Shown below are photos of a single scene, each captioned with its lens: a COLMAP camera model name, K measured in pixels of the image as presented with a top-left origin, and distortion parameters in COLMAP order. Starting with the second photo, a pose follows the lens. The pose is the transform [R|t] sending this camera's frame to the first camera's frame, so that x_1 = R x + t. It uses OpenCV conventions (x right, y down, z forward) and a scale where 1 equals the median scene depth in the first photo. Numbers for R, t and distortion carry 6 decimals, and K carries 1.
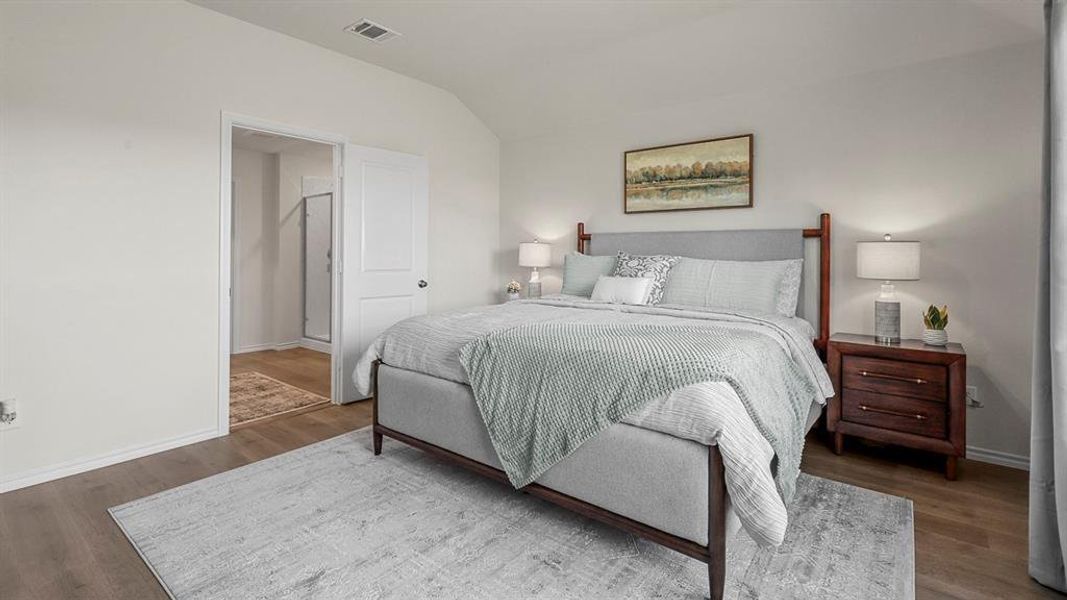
lens RADIAL K [[482.3, 0, 534.5], [0, 482.3, 253.1], [0, 0, 1]] dist [0.000201, 0.000109]
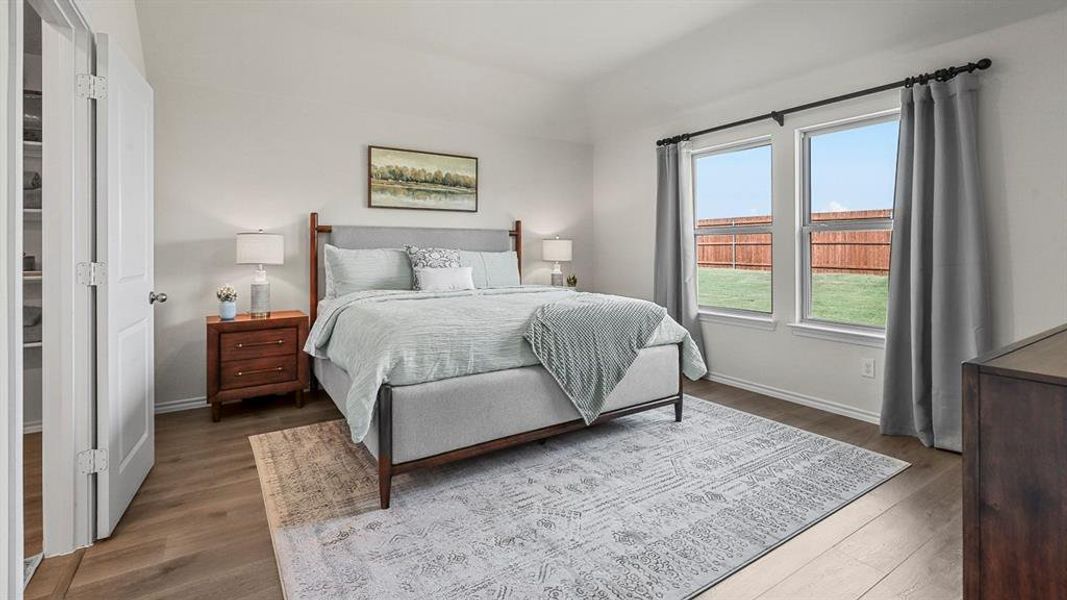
lens RADIAL K [[482.3, 0, 534.5], [0, 482.3, 253.1], [0, 0, 1]] dist [0.000201, 0.000109]
pose [[0.322497, -0.013879, 0.946469, -0.711645], [0.002823, 0.999902, 0.013700, 0.000352], [-0.946566, -0.001746, 0.322504, 0.383768]]
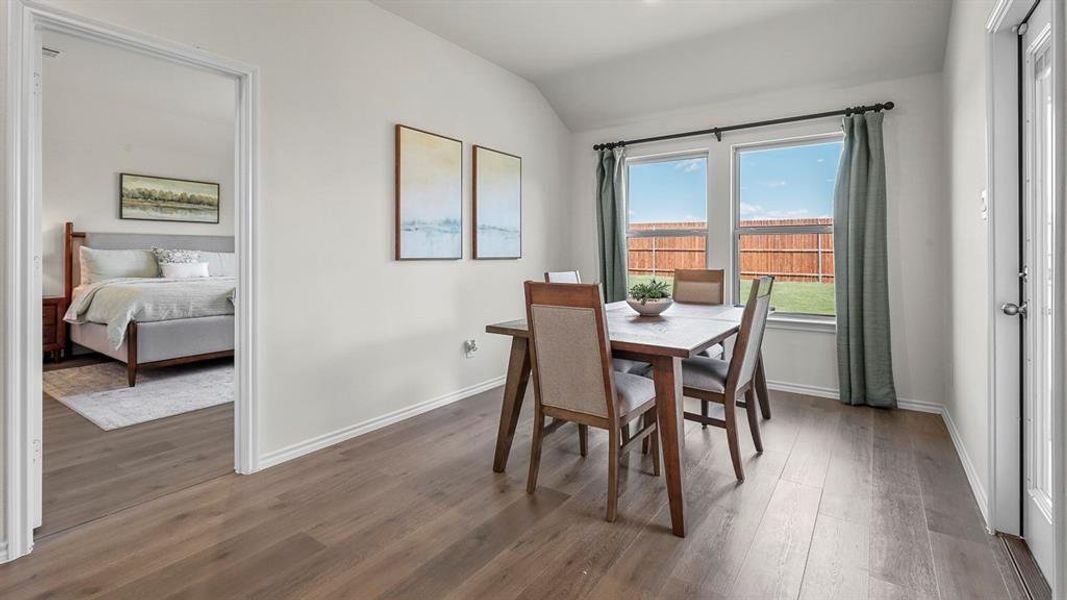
lens RADIAL K [[482.3, 0, 534.5], [0, 482.3, 253.1], [0, 0, 1]] dist [0.000201, 0.000109]
pose [[-0.057360, -0.004636, 0.998343, -1.340660], [-0.003029, 0.999985, 0.004469, 0.004451], [-0.998349, -0.002768, -0.057373, -0.087241]]
